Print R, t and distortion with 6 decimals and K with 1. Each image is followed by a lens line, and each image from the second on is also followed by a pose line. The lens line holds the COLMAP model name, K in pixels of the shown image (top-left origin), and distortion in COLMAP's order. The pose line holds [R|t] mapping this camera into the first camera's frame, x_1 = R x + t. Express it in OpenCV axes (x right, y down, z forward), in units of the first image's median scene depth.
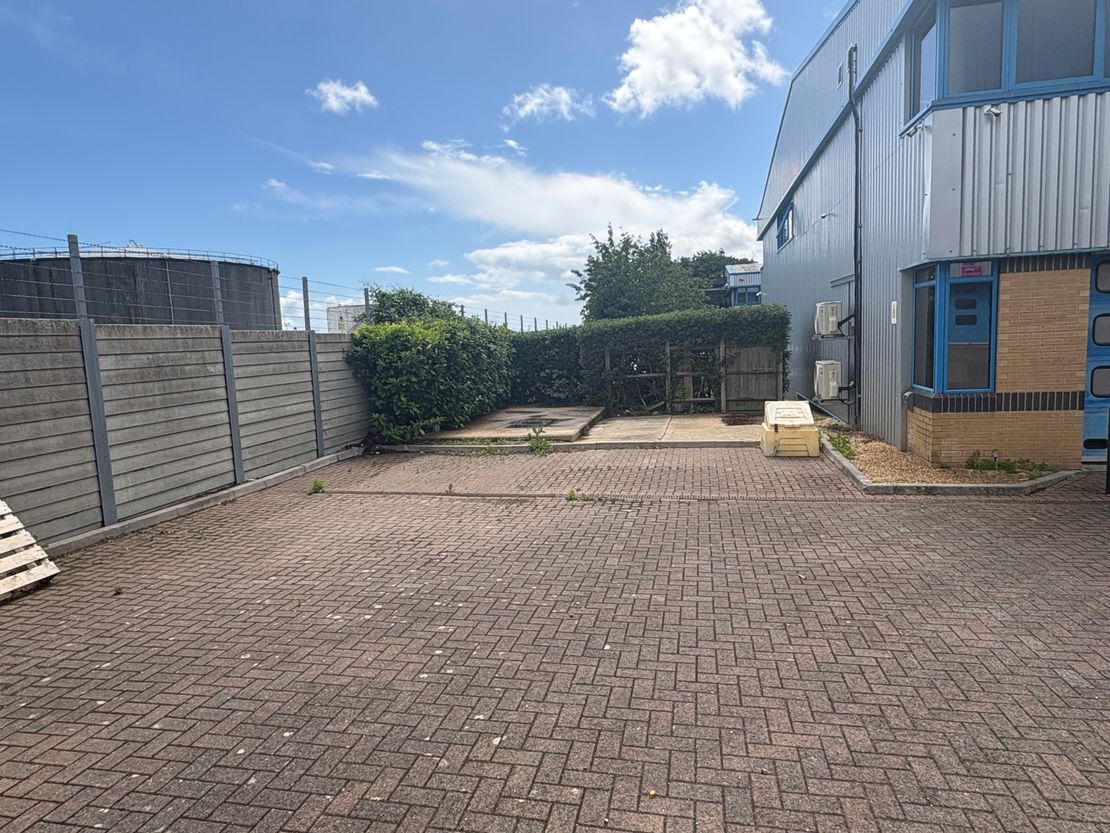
lens RADIAL K [[679.3, 0, 552.1], [0, 679.3, 416.9], [0, 0, 1]] dist [0.021485, -0.000782]
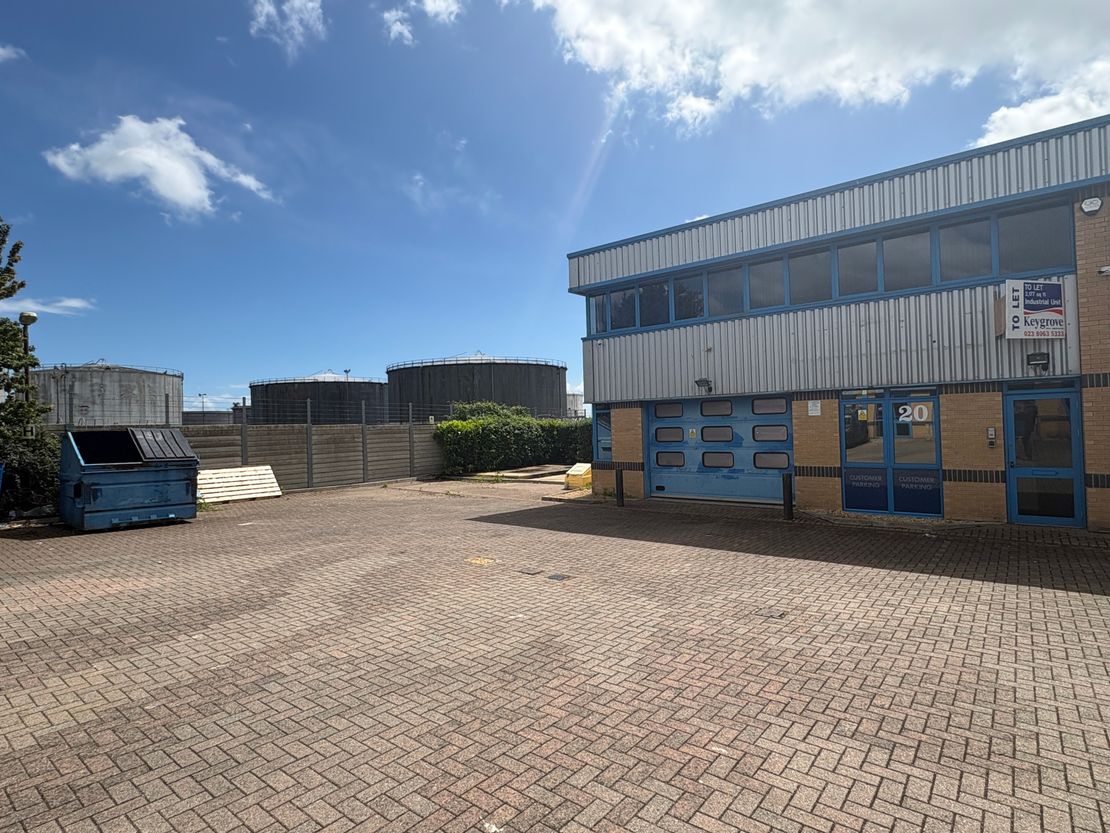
lens RADIAL K [[606.0, 0, 555.2], [0, 606.0, 413.7], [0, 0, 1]] dist [0.030685, -0.001336]
pose [[0.892467, 0.012019, -0.450953, 1.366046], [-0.064002, 0.992907, -0.100201, 0.020538], [0.446550, 0.118288, 0.886905, -0.862483]]
